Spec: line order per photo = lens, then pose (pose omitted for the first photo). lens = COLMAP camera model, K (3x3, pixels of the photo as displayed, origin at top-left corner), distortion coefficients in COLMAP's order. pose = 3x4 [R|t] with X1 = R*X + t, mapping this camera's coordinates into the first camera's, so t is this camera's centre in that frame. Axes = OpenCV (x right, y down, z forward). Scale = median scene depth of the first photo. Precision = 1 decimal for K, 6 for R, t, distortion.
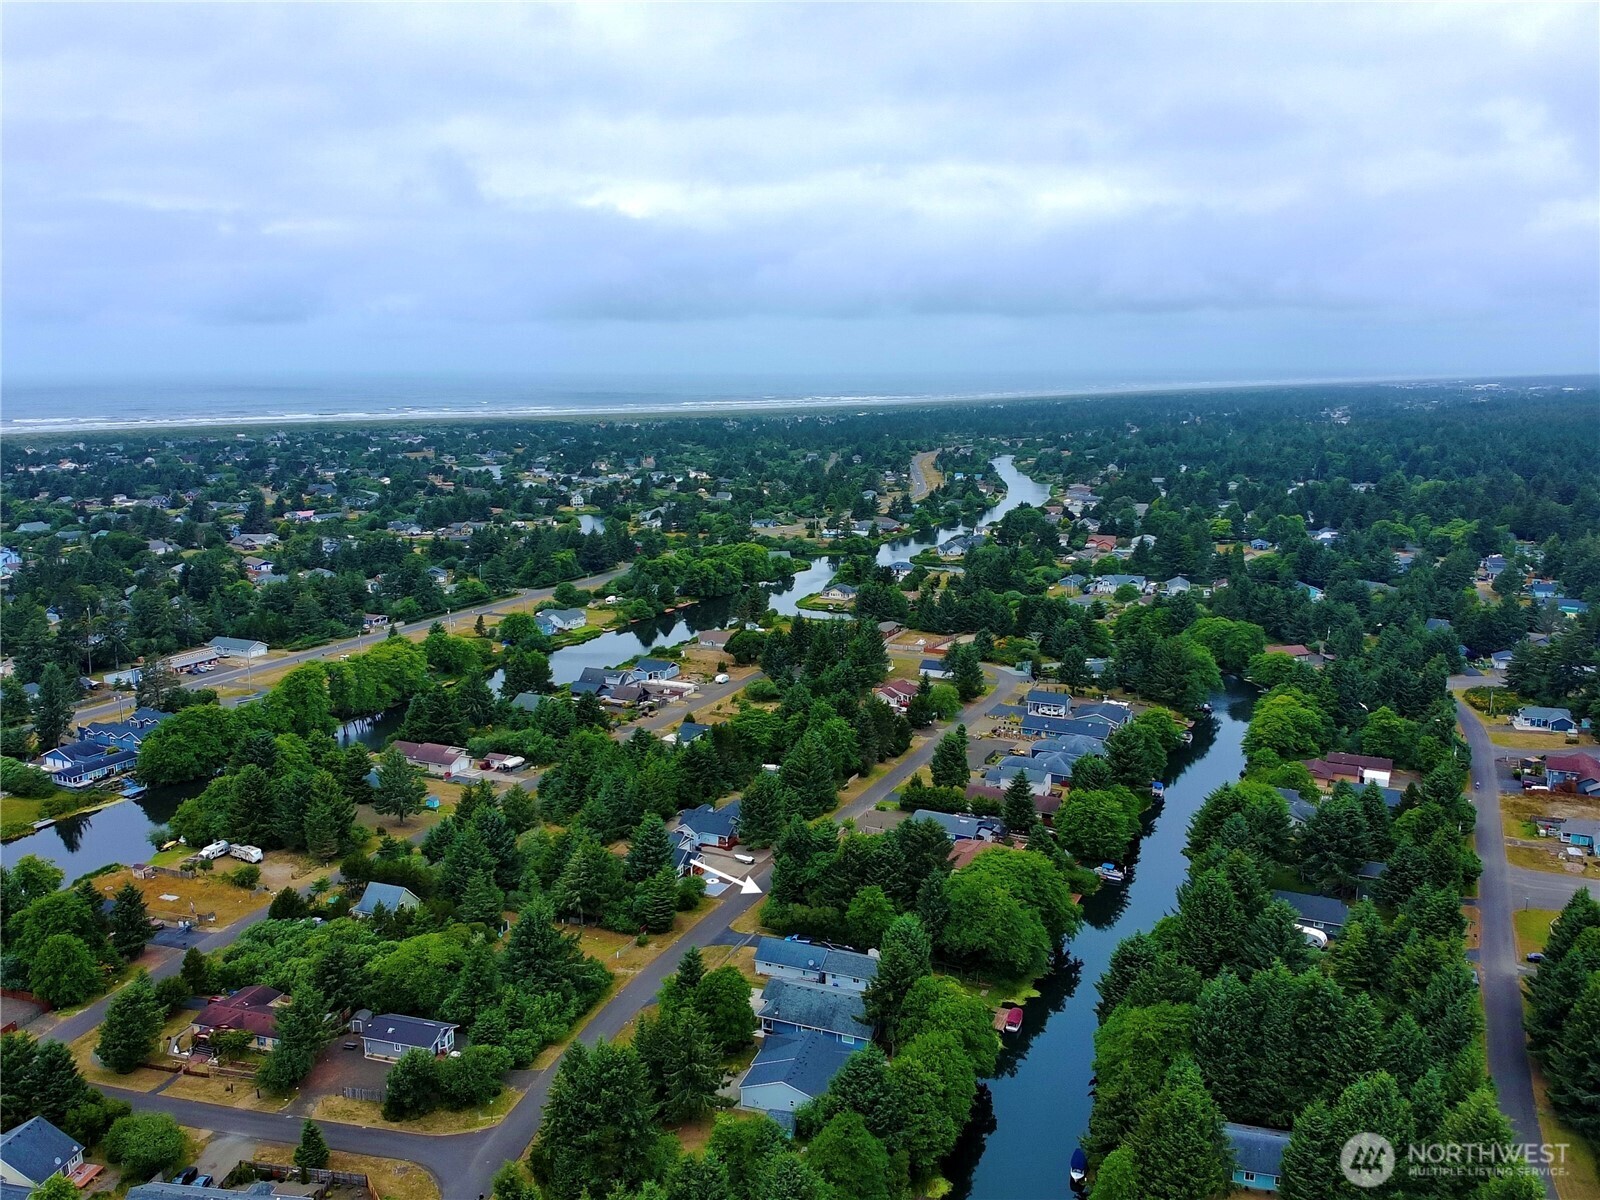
lens RADIAL K [[1254.8, 0, 800.0], [0, 1254.8, 600.0], [0, 0, 1]] dist [0.185877, -0.386371]
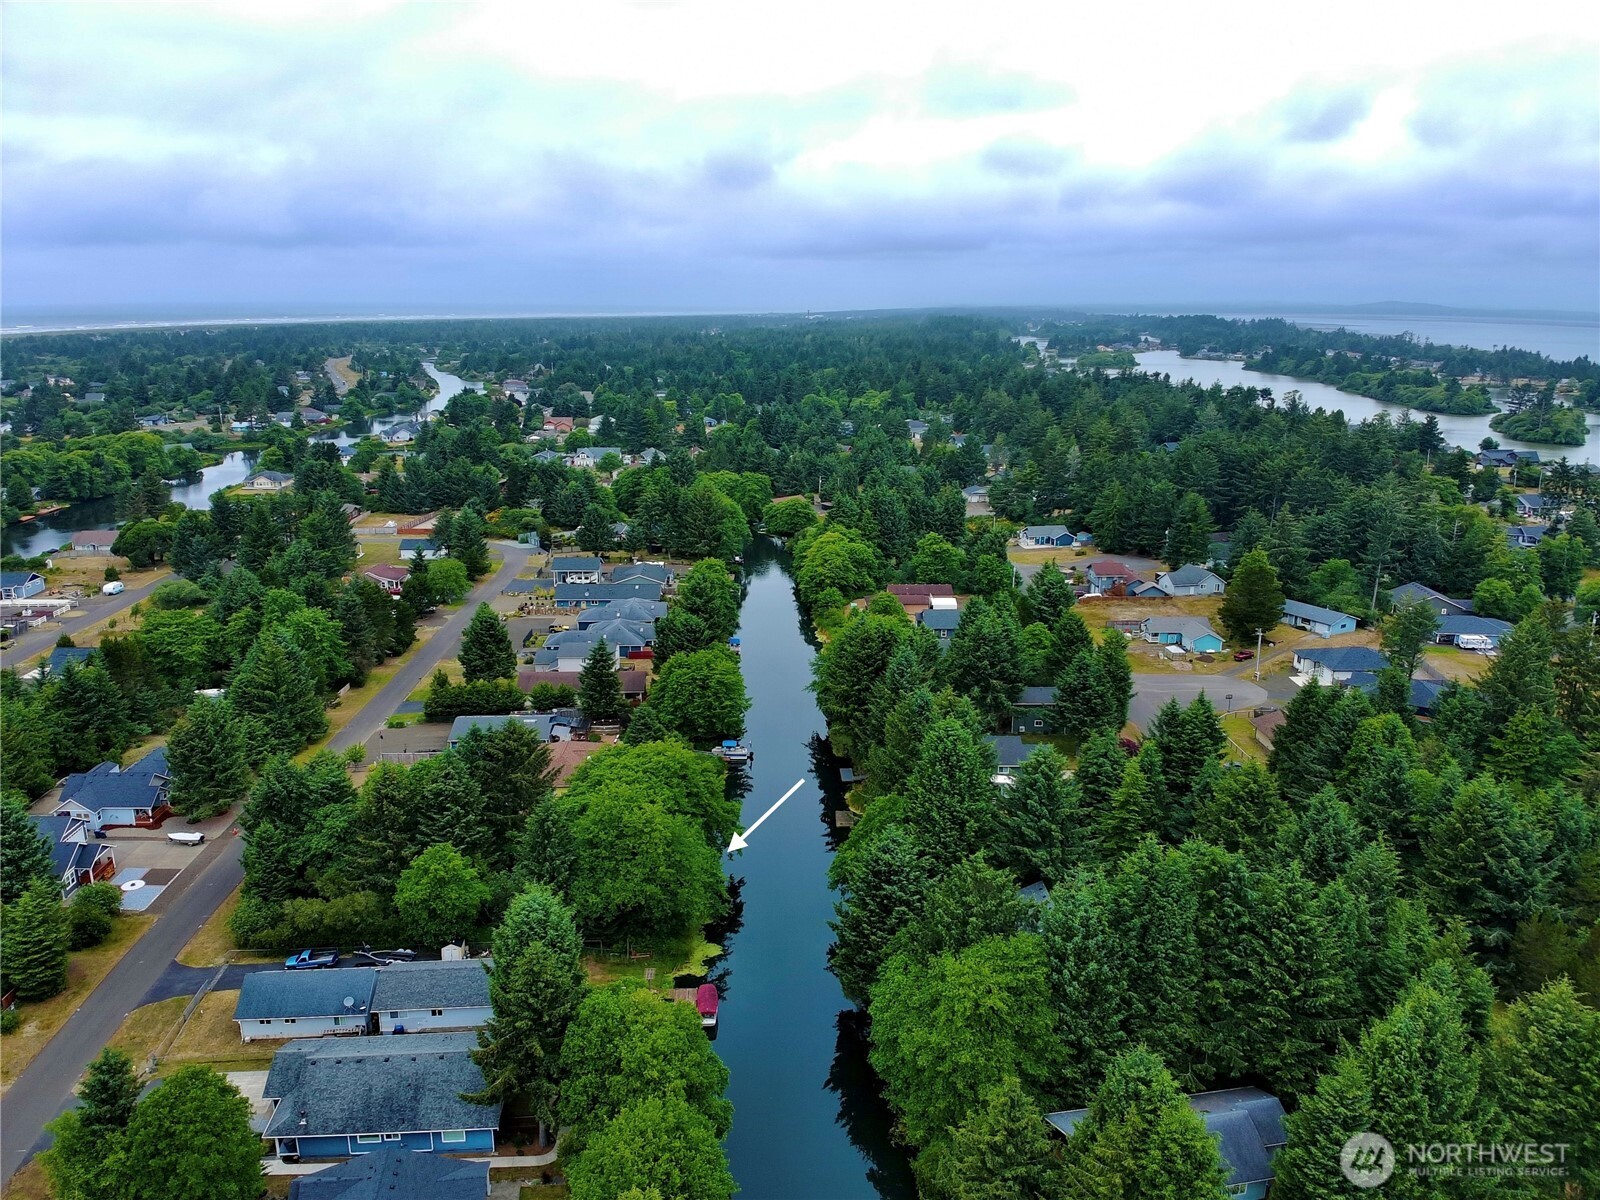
lens RADIAL K [[1139.9, 0, 800.0], [0, 1139.9, 600.0], [0, 0, 1]] dist [0.112849, -0.221907]
pose [[0.885467, -0.109434, 0.451633, -0.017232], [0.077237, 0.993016, 0.089184, 0.052591], [-0.458239, -0.044087, 0.887735, 0.308373]]
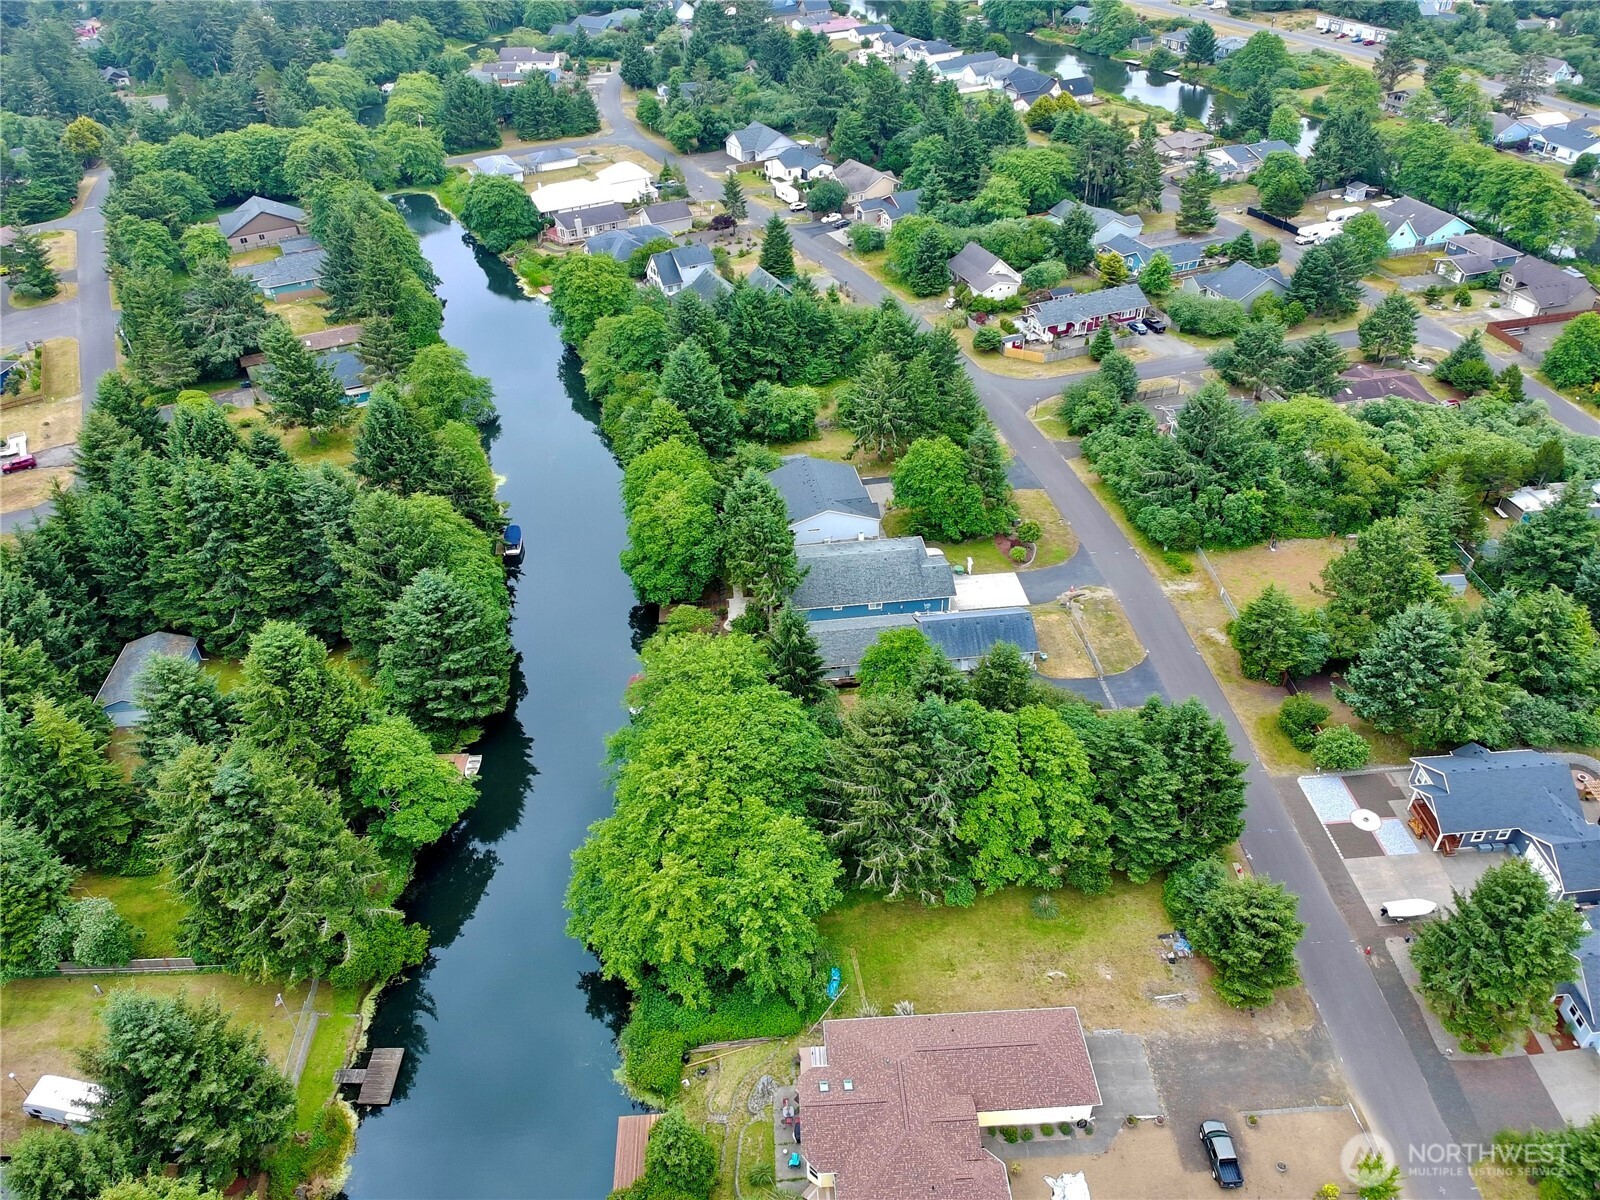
lens RADIAL K [[1139.9, 0, 800.0], [0, 1139.9, 600.0], [0, 0, 1]] dist [0.112849, -0.221907]
pose [[-0.878528, 0.310226, -0.363248, 0.191264], [-0.054335, 0.690592, 0.721200, -0.099486], [0.474591, 0.653332, -0.589848, 0.879595]]
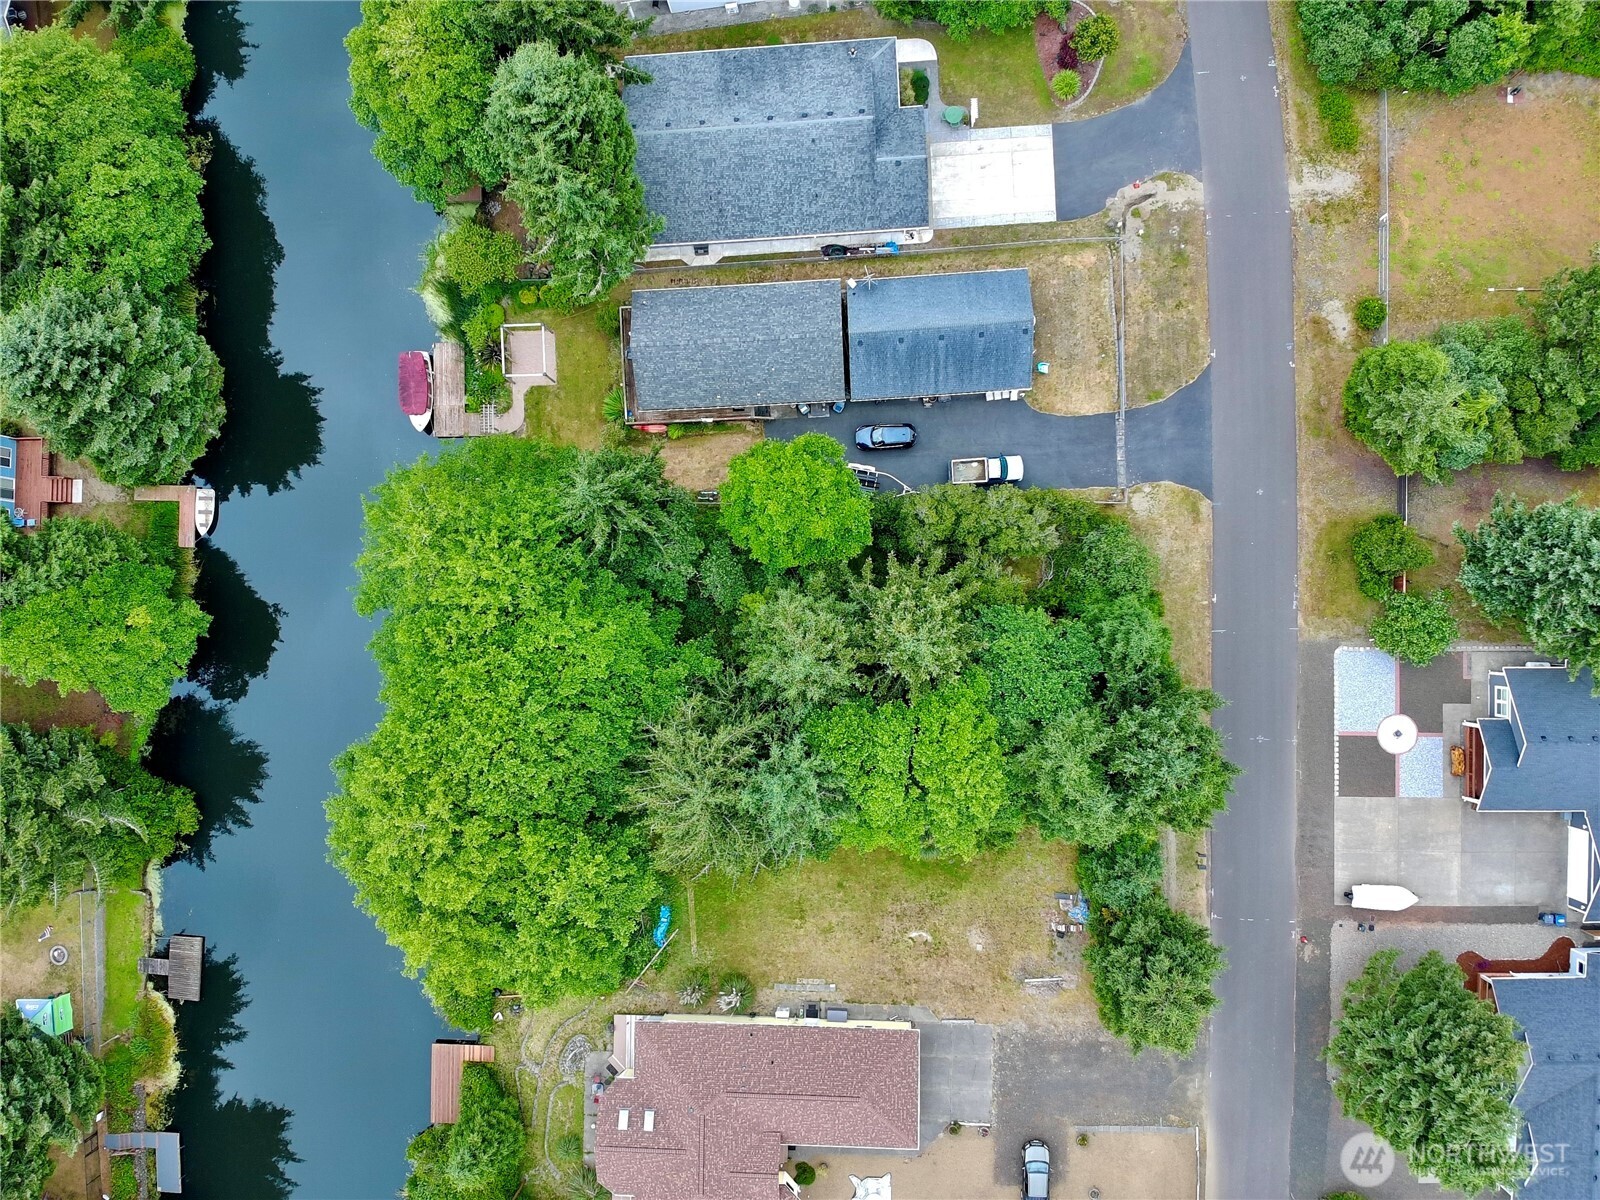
lens RADIAL K [[1139.9, 0, 800.0], [0, 1139.9, 600.0], [0, 0, 1]] dist [0.112849, -0.221907]
pose [[-0.904695, 0.421973, 0.058877, 0.033662], [-0.009864, -0.158896, 0.987246, -0.060438], [0.425946, 0.892575, 0.147915, 0.684542]]
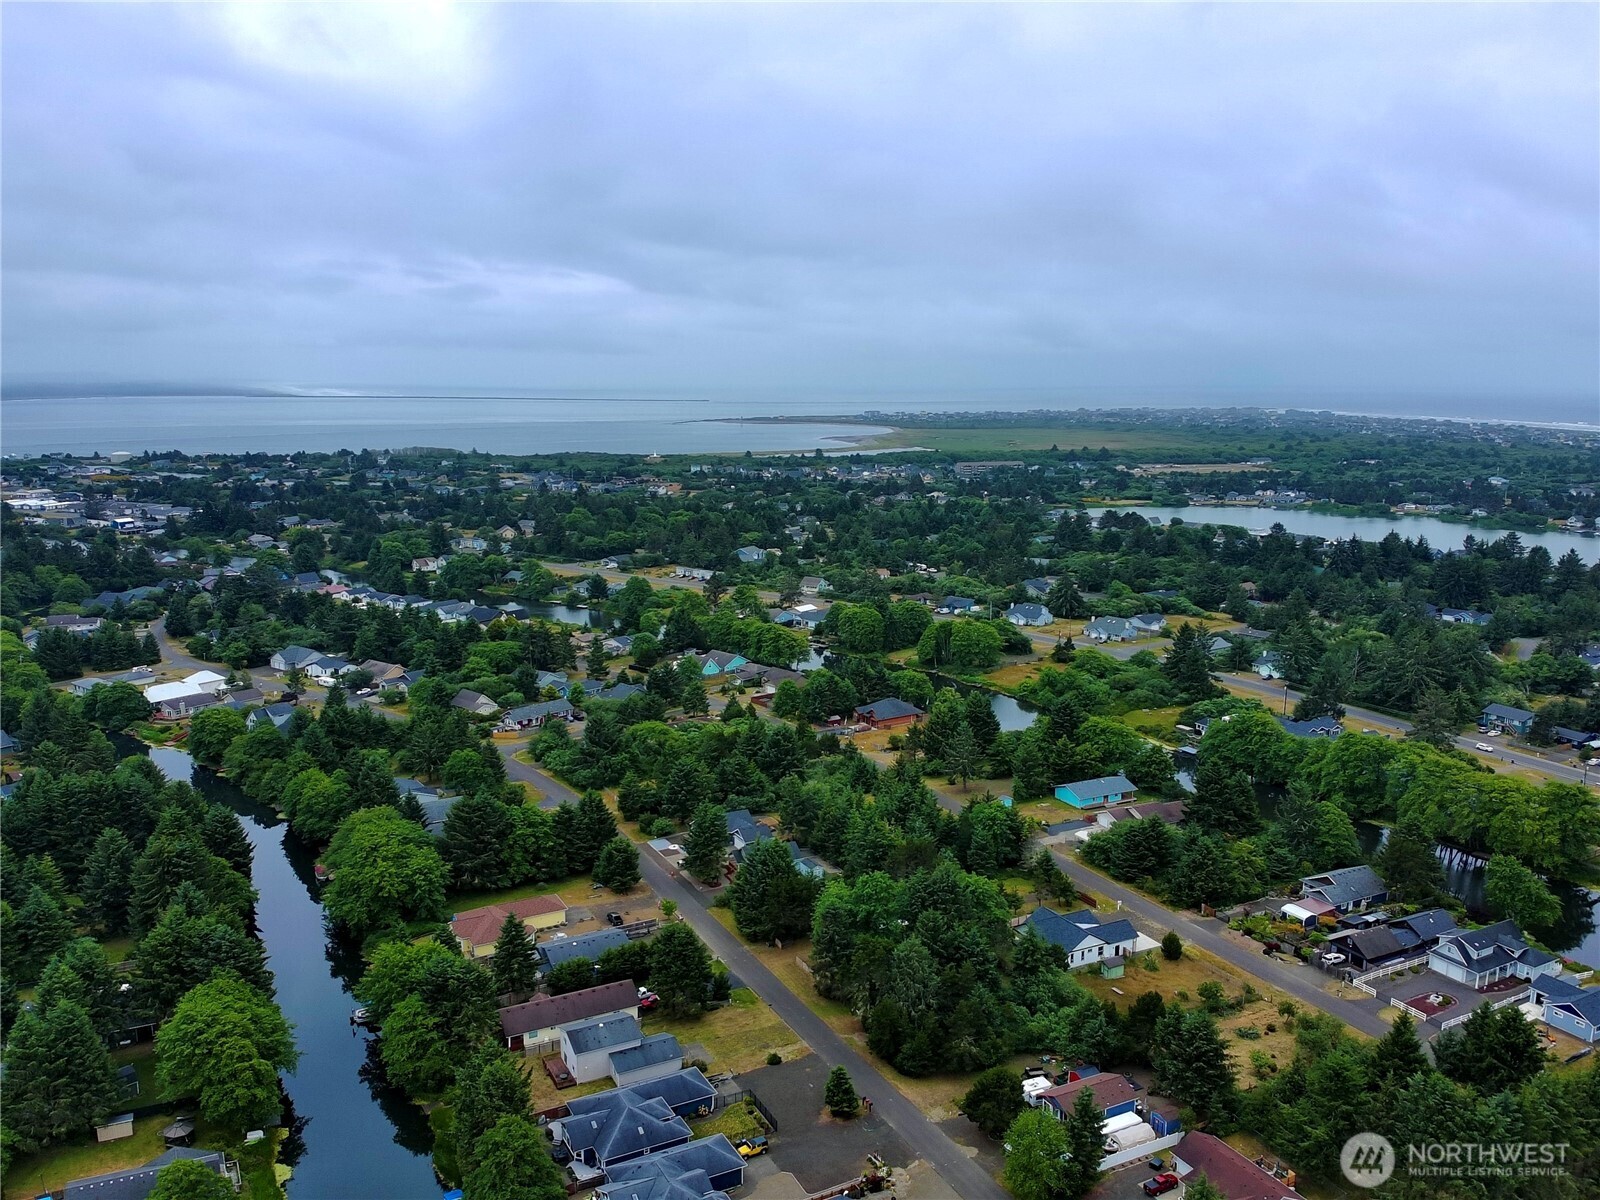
lens RADIAL K [[1254.8, 0, 800.0], [0, 1254.8, 600.0], [0, 0, 1]] dist [0.185877, -0.386371]
pose [[-0.599181, 0.151619, -0.786126, 0.552304], [-0.143549, 0.945647, 0.291798, -0.250179], [0.787639, 0.287687, -0.544849, 1.295515]]
